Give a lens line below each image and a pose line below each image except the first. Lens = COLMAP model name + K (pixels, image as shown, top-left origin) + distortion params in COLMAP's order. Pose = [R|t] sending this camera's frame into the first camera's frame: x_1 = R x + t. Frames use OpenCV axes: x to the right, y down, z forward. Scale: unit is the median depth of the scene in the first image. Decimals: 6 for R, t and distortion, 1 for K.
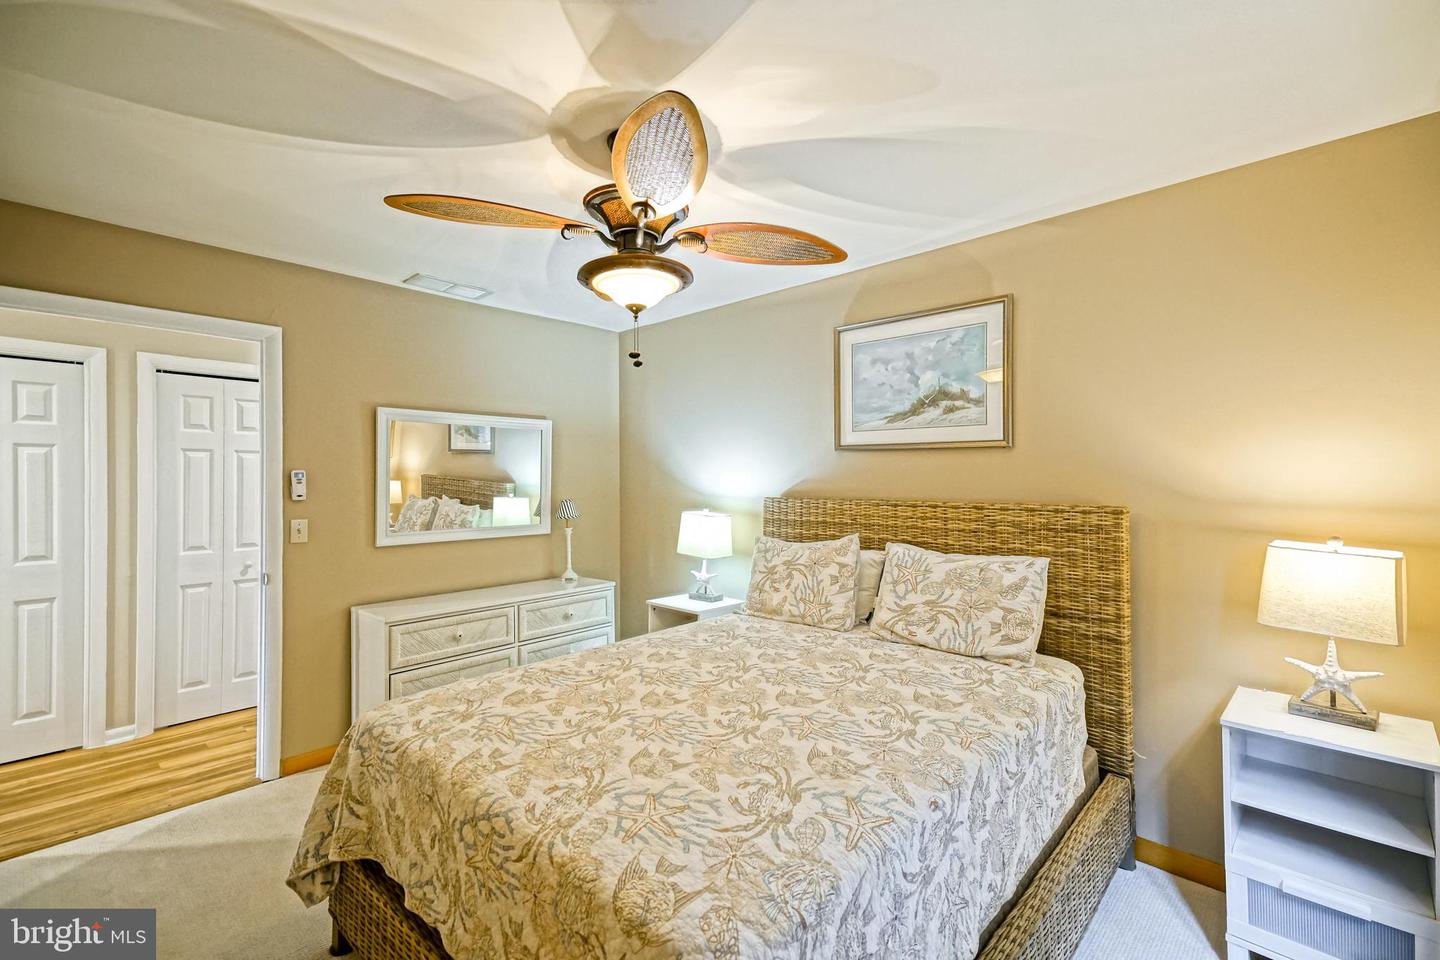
lens RADIAL K [[641.5, 0, 714.2], [0, 641.5, 475.4], [0, 0, 1]] dist [0.041137, -0.002862]
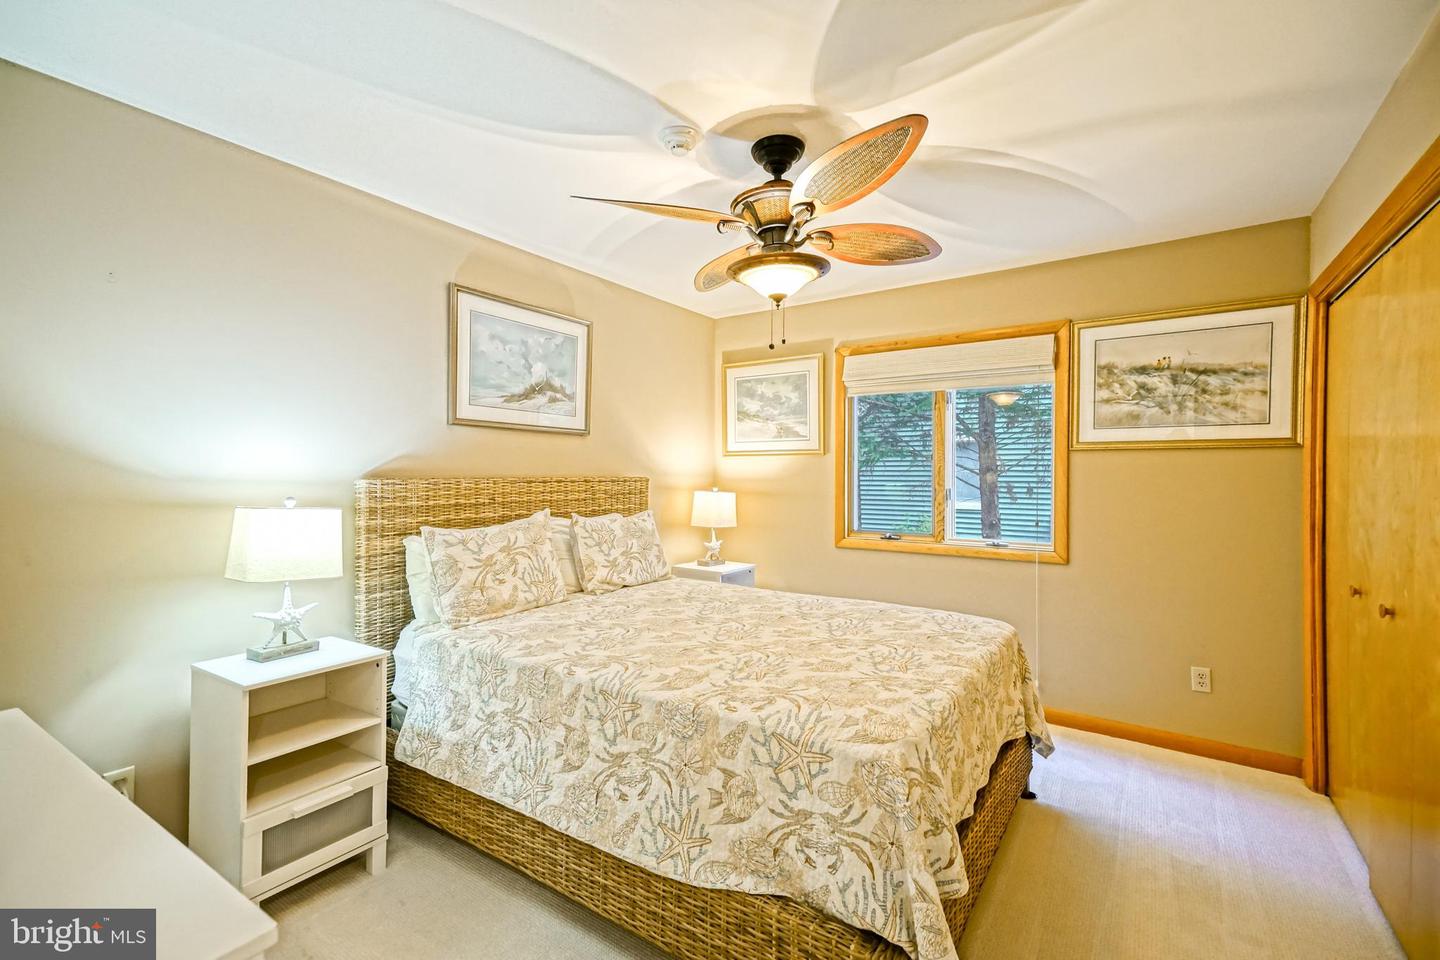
lens RADIAL K [[641.5, 0, 709.0], [0, 641.5, 479.3], [0, 0, 1]] dist [0.041137, -0.002862]
pose [[-0.153743, -0.020253, 0.987903, -0.826450], [-0.019752, 0.999653, 0.017420, 0.017445], [-0.987913, -0.016835, -0.154090, 0.871108]]
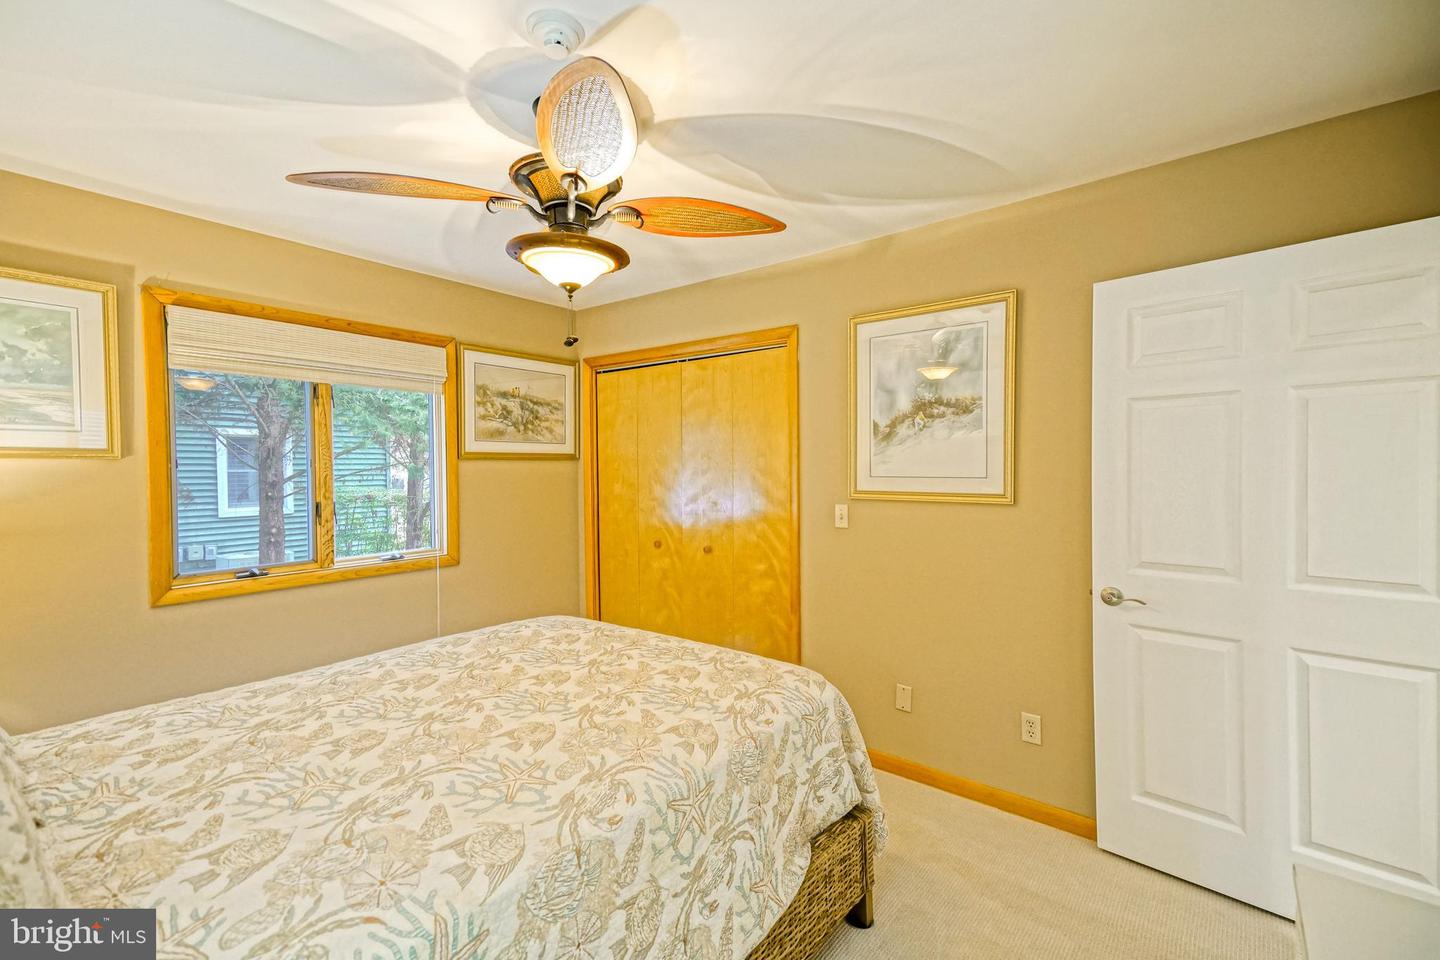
lens RADIAL K [[641.5, 0, 715.5], [0, 641.5, 479.1], [0, 0, 1]] dist [0.041137, -0.002862]
pose [[-0.995608, -0.001661, -0.093606, -0.160645], [-0.002123, 0.999986, 0.004839, 0.004700], [0.093597, 0.005016, -0.995598, 1.346888]]
